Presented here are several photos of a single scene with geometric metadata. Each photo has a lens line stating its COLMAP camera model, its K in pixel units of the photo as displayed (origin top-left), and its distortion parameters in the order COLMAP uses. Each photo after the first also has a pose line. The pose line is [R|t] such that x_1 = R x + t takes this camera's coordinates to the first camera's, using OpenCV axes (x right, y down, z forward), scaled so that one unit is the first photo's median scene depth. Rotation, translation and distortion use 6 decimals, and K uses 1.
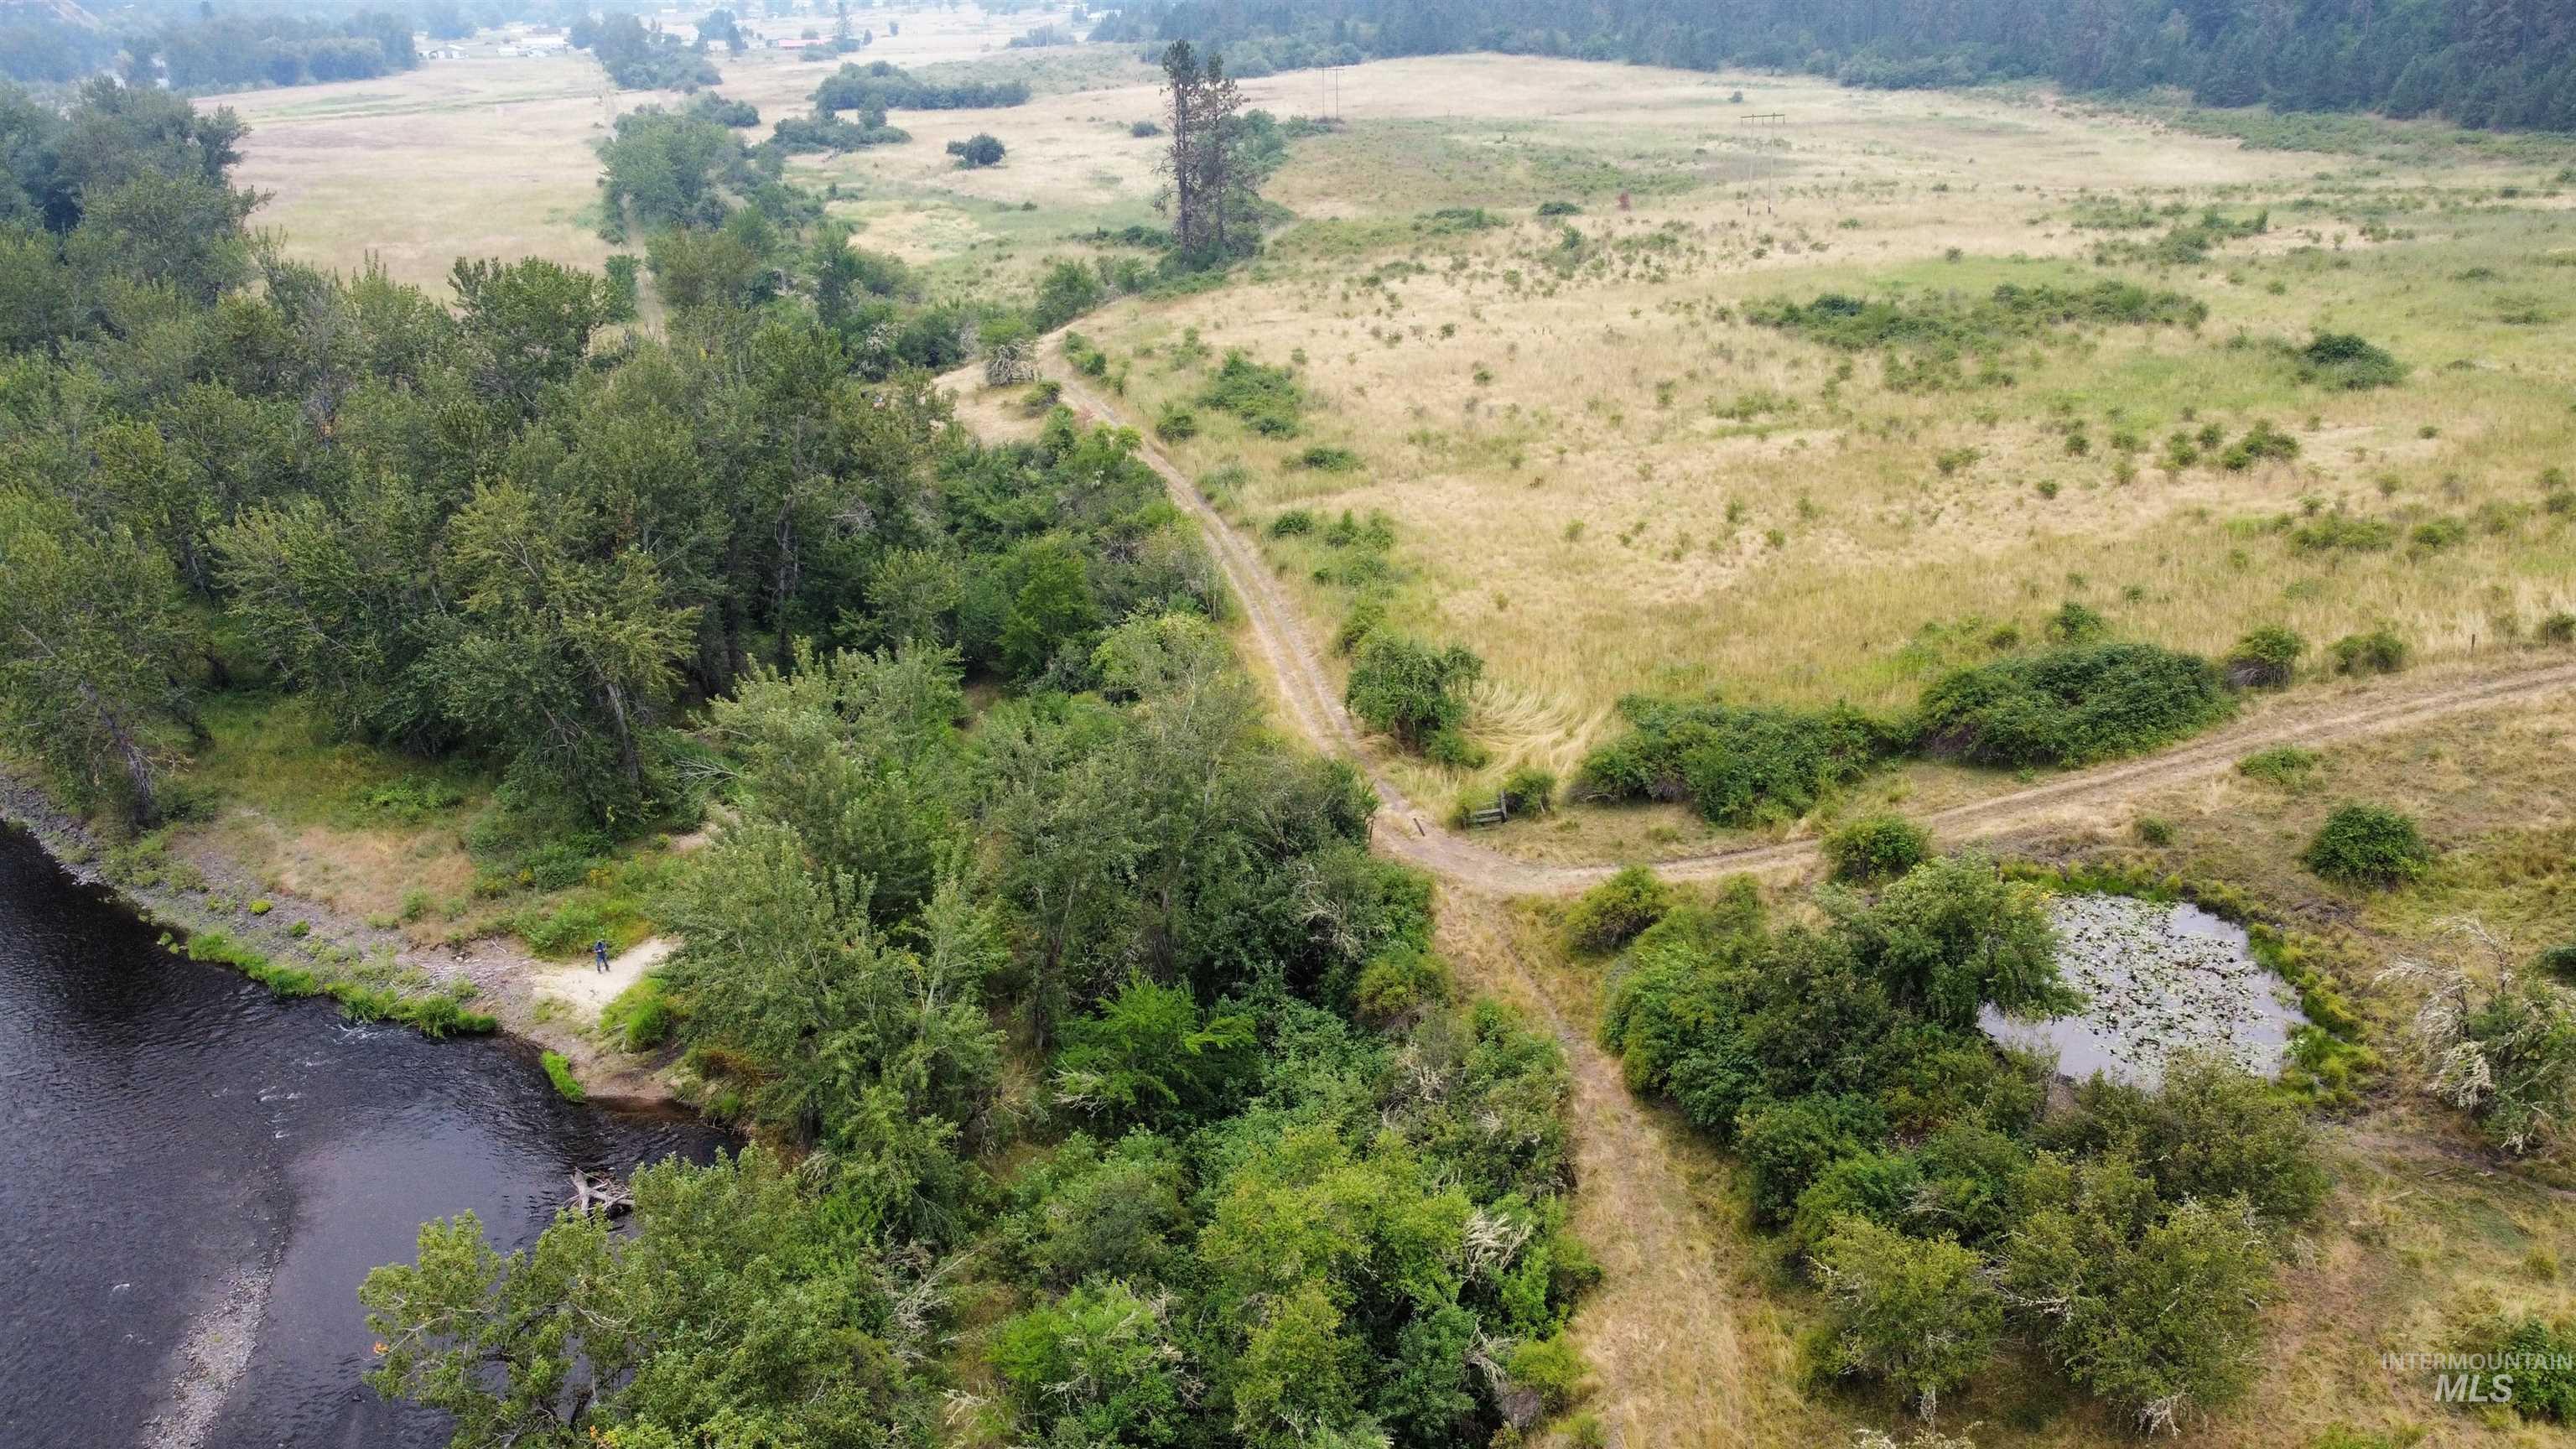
lens RADIAL K [[1923.8, 0, 1325.8], [0, 1923.8, 715.6], [0, 0, 1]] dist [-0.004369, -0.012036]
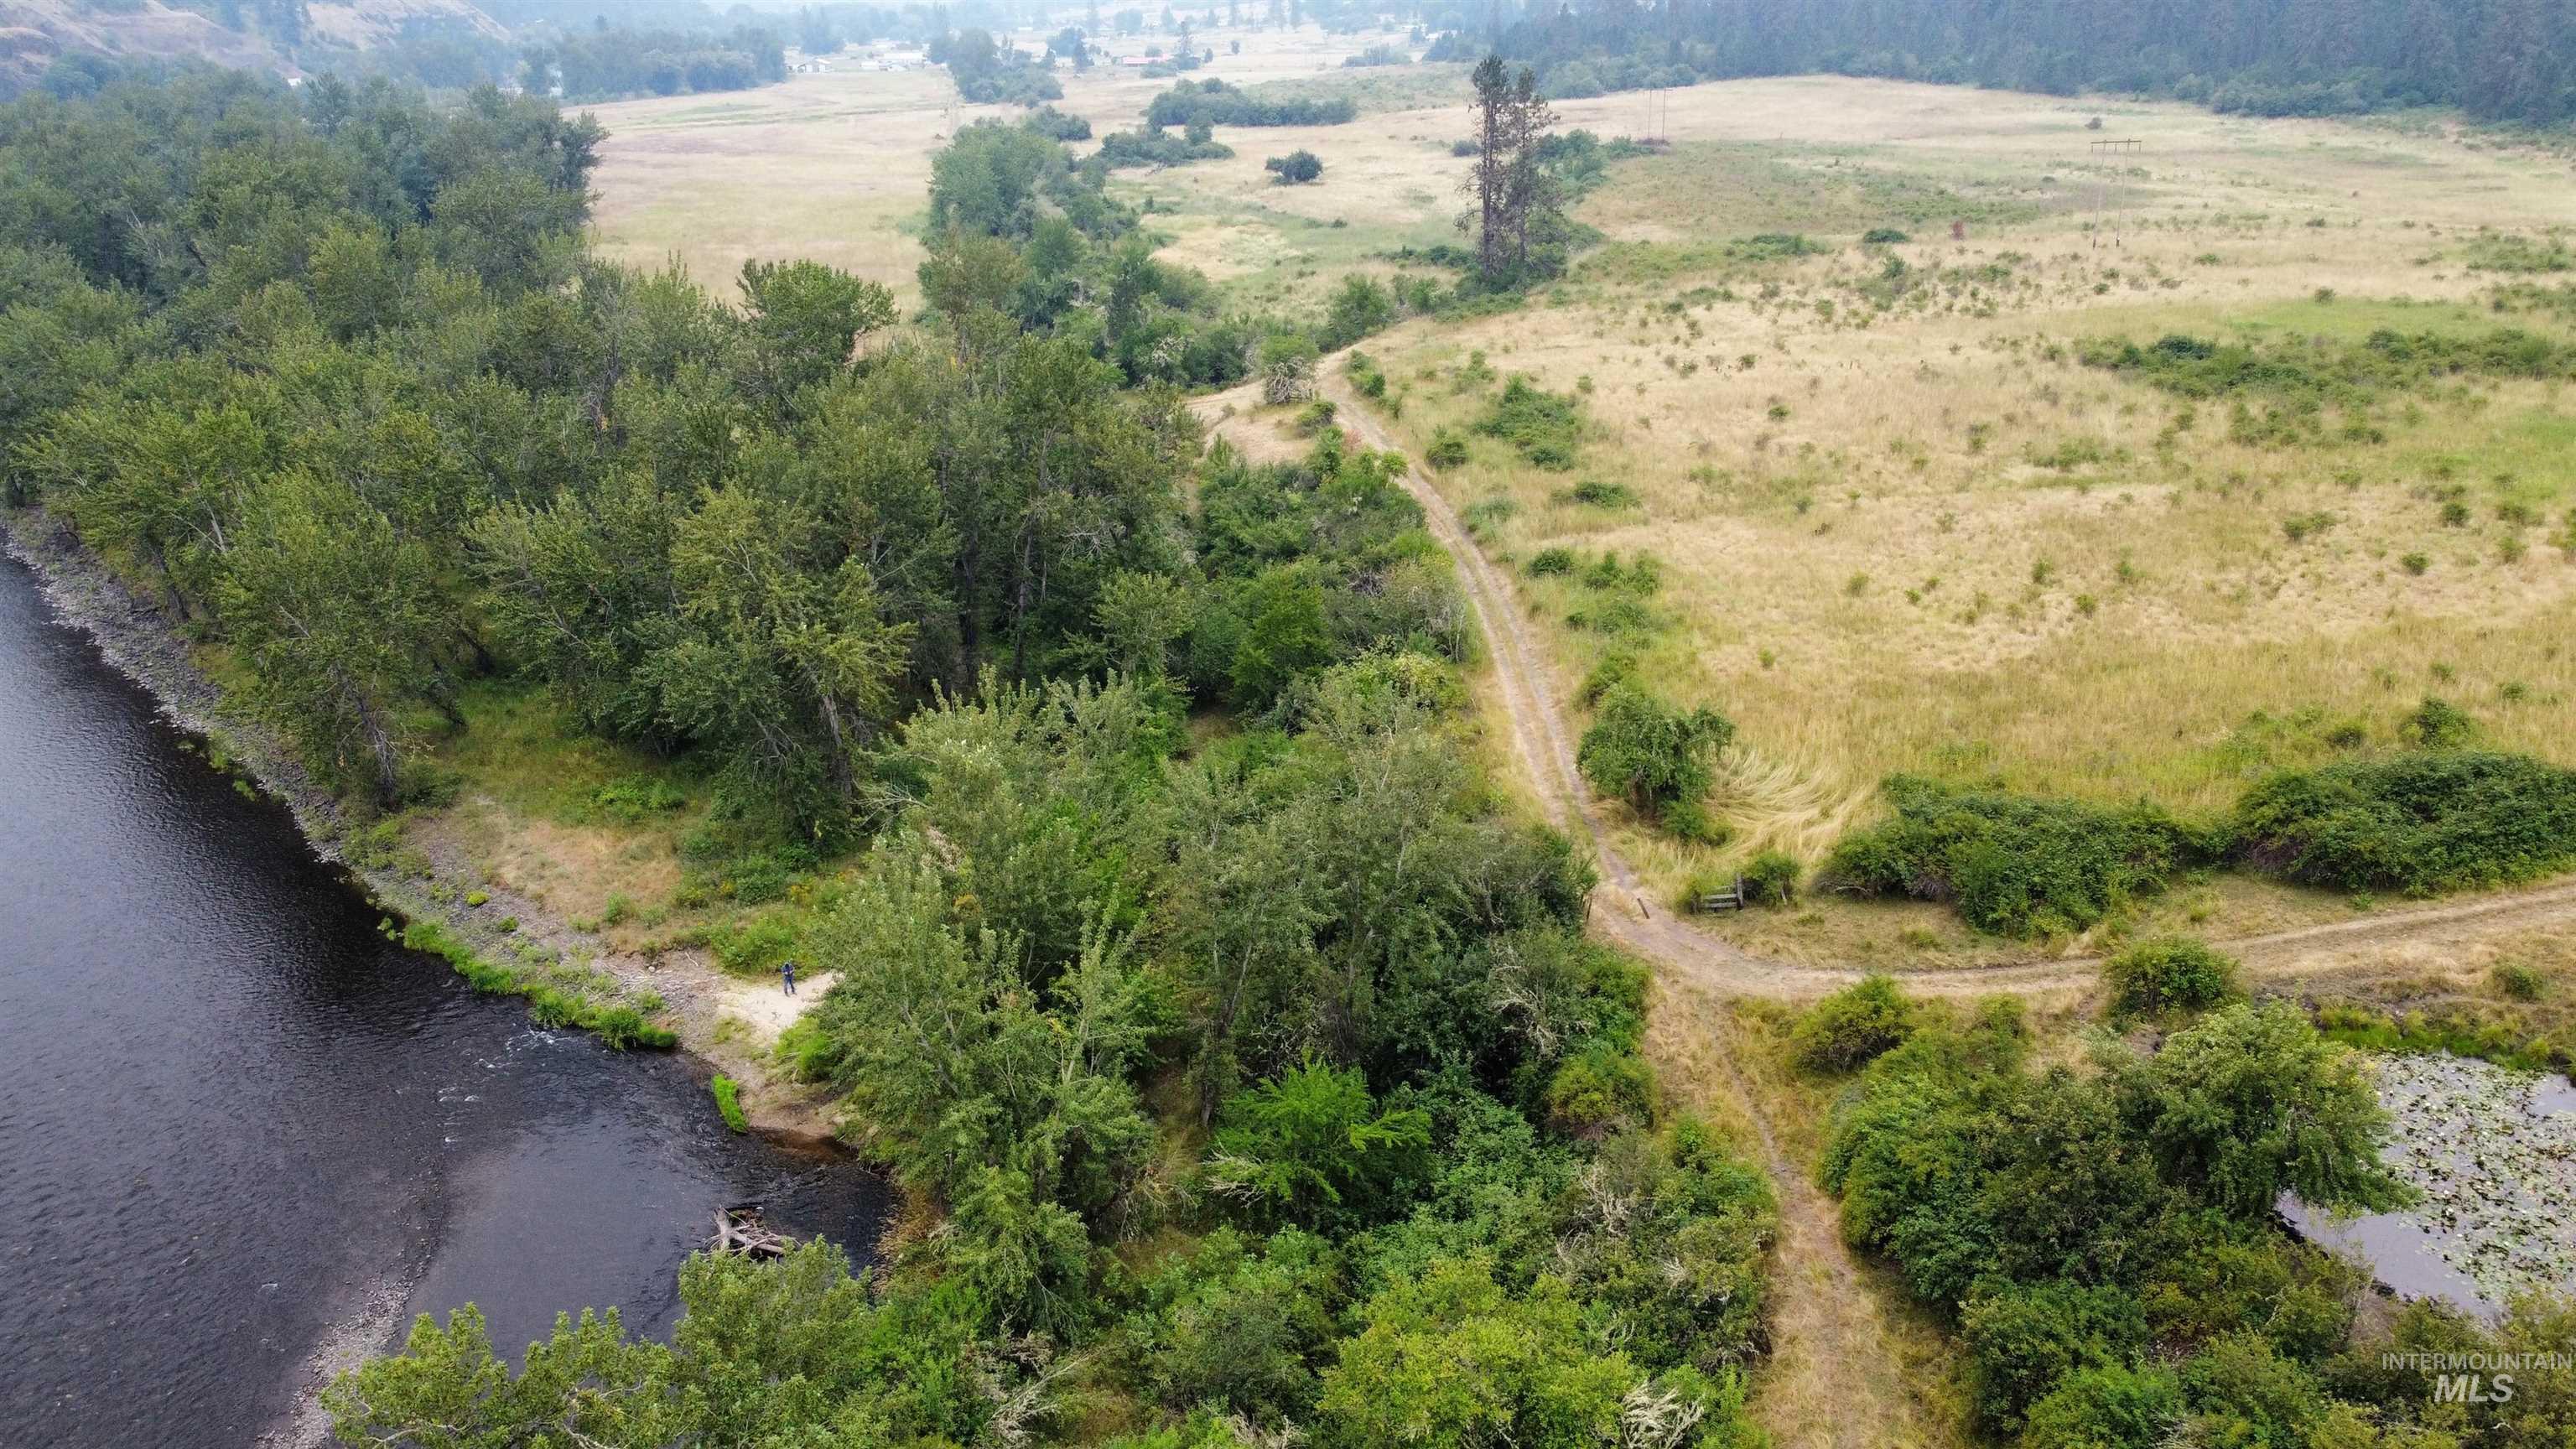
lens RADIAL K [[1926.4, 0, 1332.2], [0, 1926.4, 716.0], [0, 0, 1]] dist [0.004970, -0.010452]
pose [[0.986468, 0.059111, -0.152925, 0.028857], [-0.060767, 0.998133, -0.006174, -0.014023], [0.152274, 0.015383, 0.988219, 0.060390]]
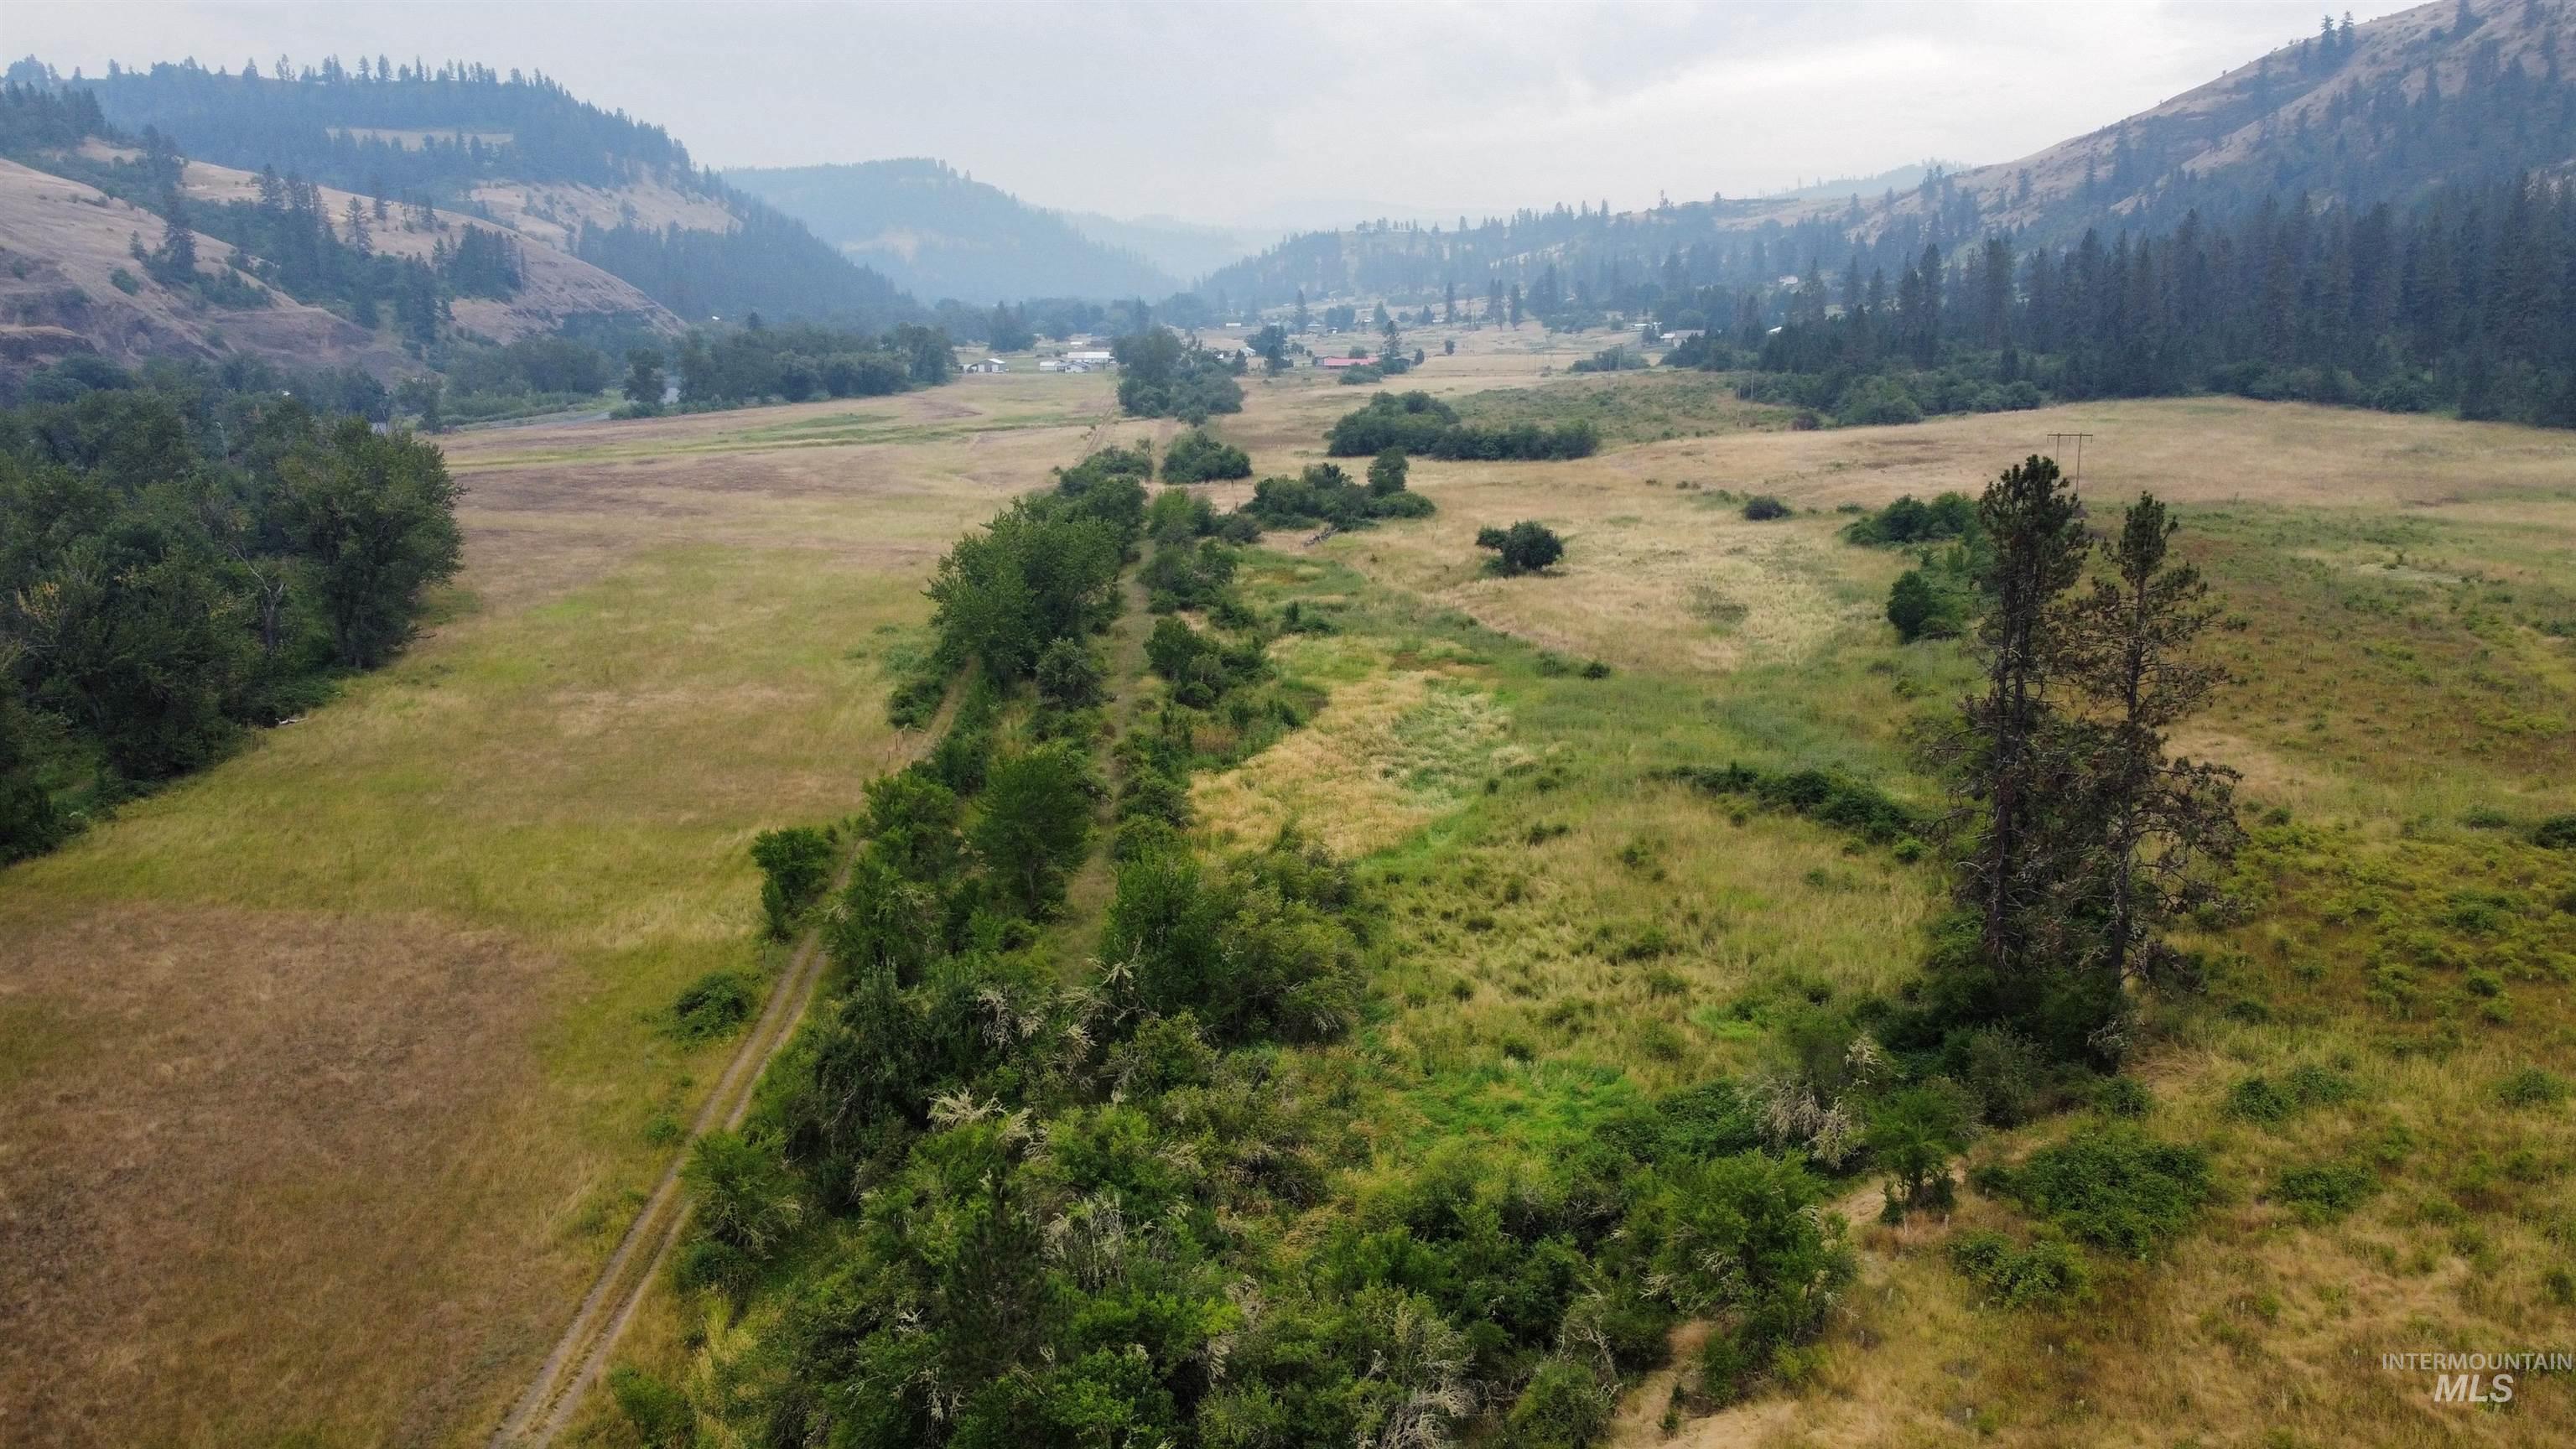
lens RADIAL K [[1942.0, 0, 1344.1], [0, 1942.0, 725.5], [0, 0, 1]] dist [0.011920, -0.013055]
pose [[0.964452, 0.060938, -0.257137, -0.228619], [-0.098199, 0.986016, -0.134647, -0.490882], [0.245336, 0.155111, 0.956949, 1.261828]]
